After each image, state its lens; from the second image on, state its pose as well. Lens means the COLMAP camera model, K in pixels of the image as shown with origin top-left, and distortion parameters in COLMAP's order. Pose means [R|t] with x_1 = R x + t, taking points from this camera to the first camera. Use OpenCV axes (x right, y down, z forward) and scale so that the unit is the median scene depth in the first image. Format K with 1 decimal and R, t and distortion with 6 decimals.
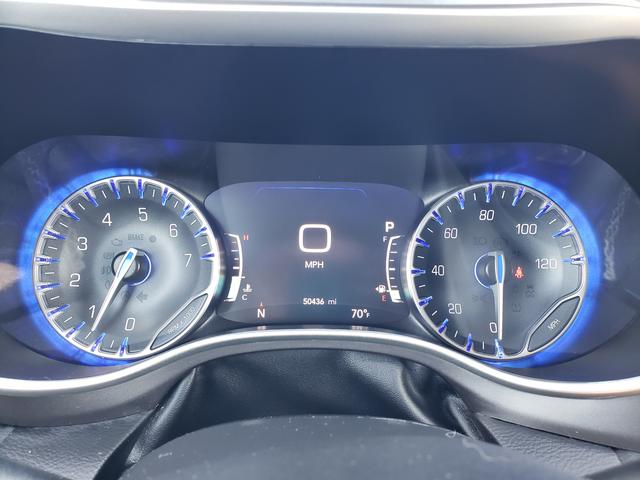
lens RADIAL K [[496.5, 0, 320.0], [0, 496.5, 240.0], [0, 0, 1]] dist [-0.002707, -0.002949]
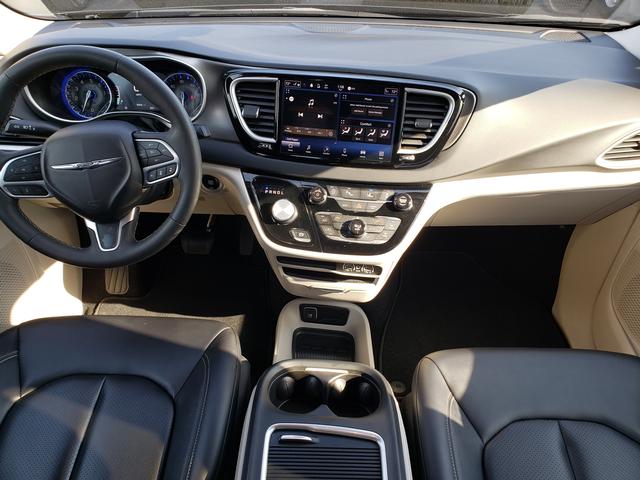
lens RADIAL K [[482.8, 0, 320.0], [0, 482.8, 240.0], [0, 0, 1]] dist [0.094046, -0.156602]
pose [[0.999669, 0.009201, 0.024046, 1.339654], [-0.017997, 0.917610, 0.397074, -0.458892], [-0.018411, -0.397375, 0.917472, -3.011490]]
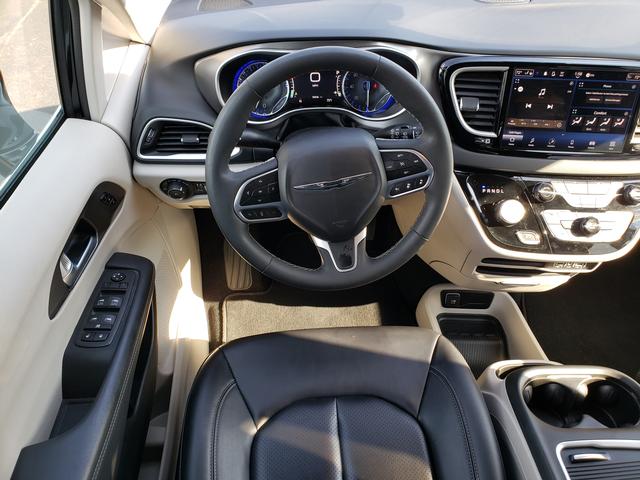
lens RADIAL K [[496.5, 0, 320.0], [0, 496.5, 240.0], [0, 0, 1]] dist [-0.002707, -0.002949]
pose [[0.995798, -0.057537, 0.071246, -0.297730], [0.014983, 0.869863, 0.493066, -0.741459], [-0.090344, -0.489927, 0.867070, -2.582882]]
